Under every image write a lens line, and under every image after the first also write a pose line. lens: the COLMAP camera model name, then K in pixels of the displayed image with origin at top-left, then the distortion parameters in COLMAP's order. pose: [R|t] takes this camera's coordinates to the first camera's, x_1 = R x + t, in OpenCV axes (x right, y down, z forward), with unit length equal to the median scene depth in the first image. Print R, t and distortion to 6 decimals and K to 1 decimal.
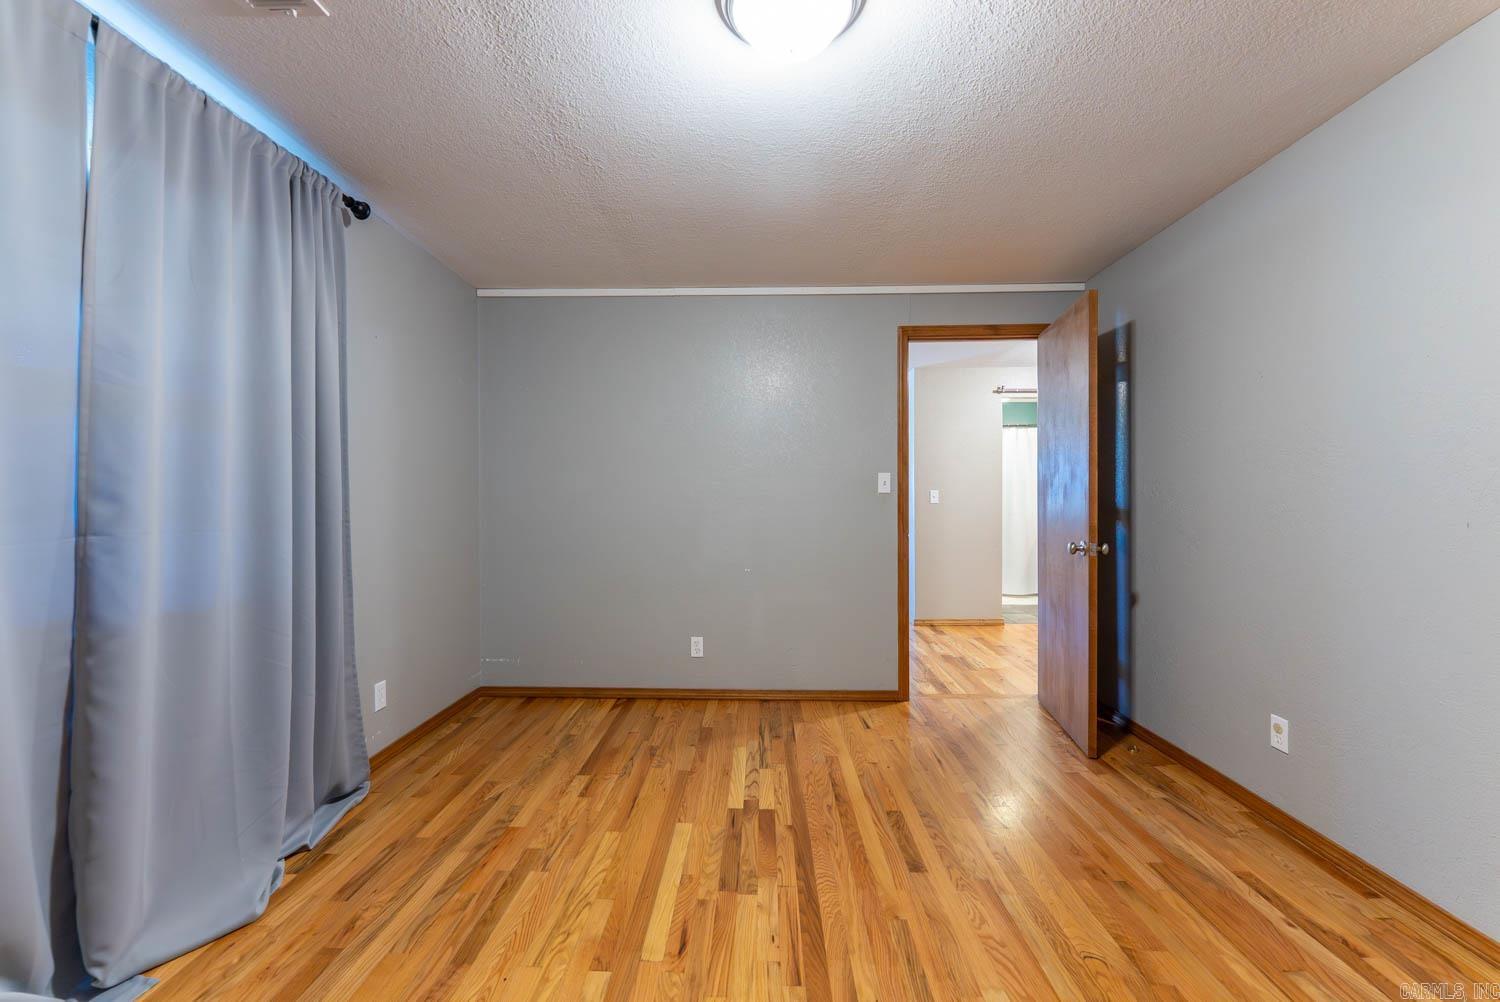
lens RADIAL K [[599.4, 0, 744.4], [0, 599.4, 503.2], [0, 0, 1]] dist [-0.000916, -0.000746]
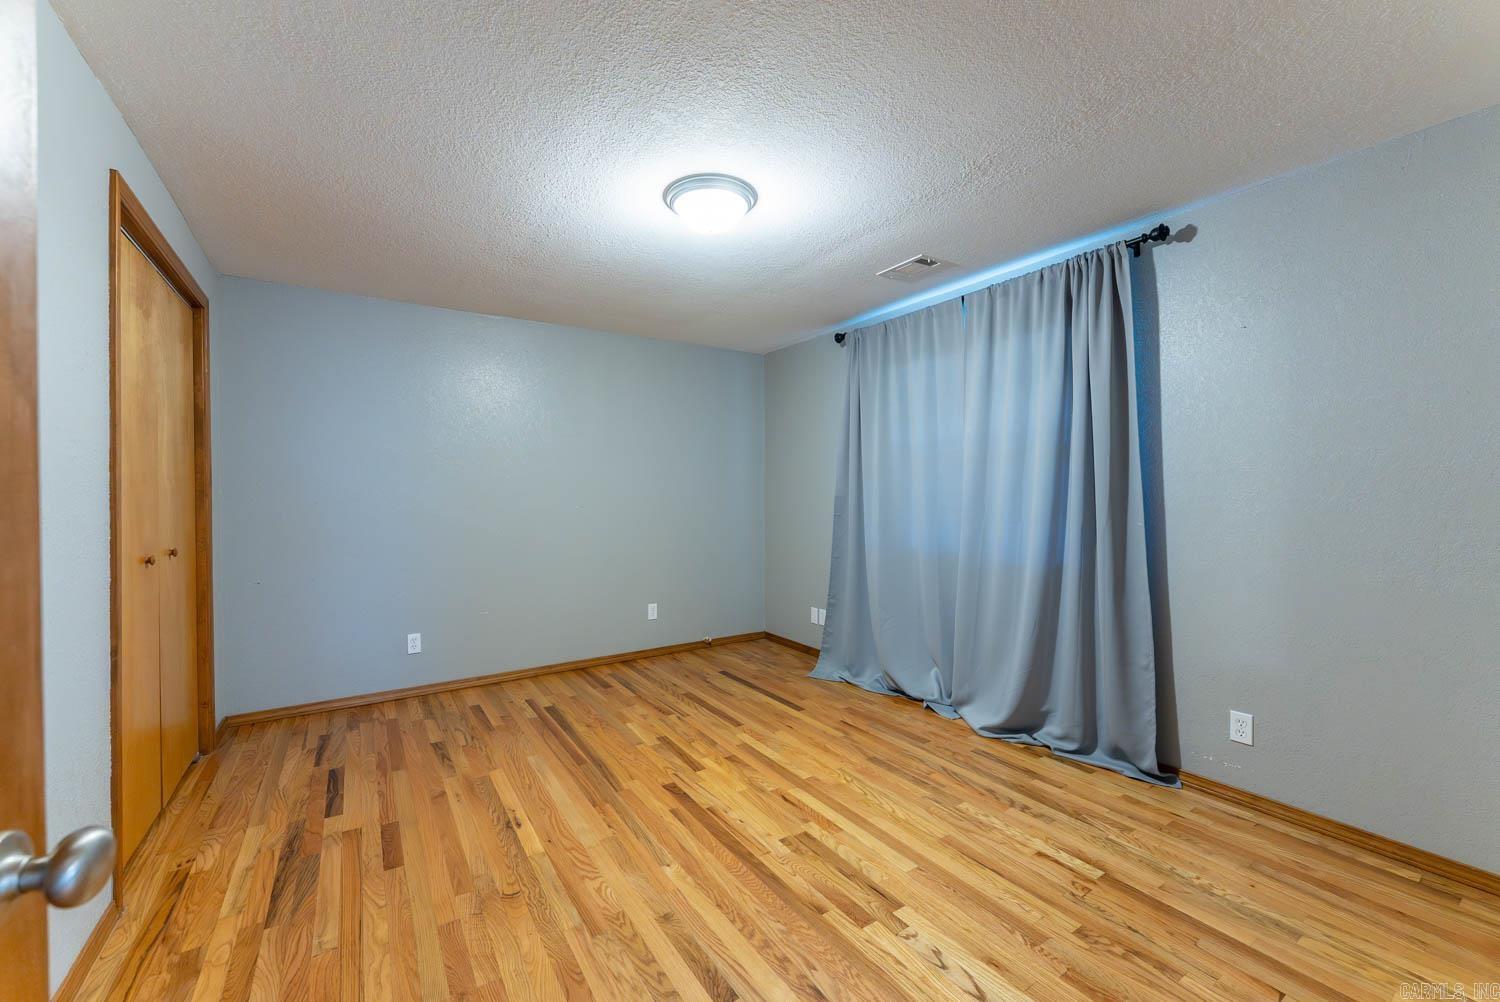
lens RADIAL K [[599.4, 0, 744.4], [0, 599.4, 503.2], [0, 0, 1]] dist [-0.000916, -0.000746]
pose [[-0.820918, 0.013261, -0.570892, 0.663618], [-0.000541, 0.999712, 0.023999, -0.045753], [0.571045, 0.020009, -0.820675, 1.699826]]
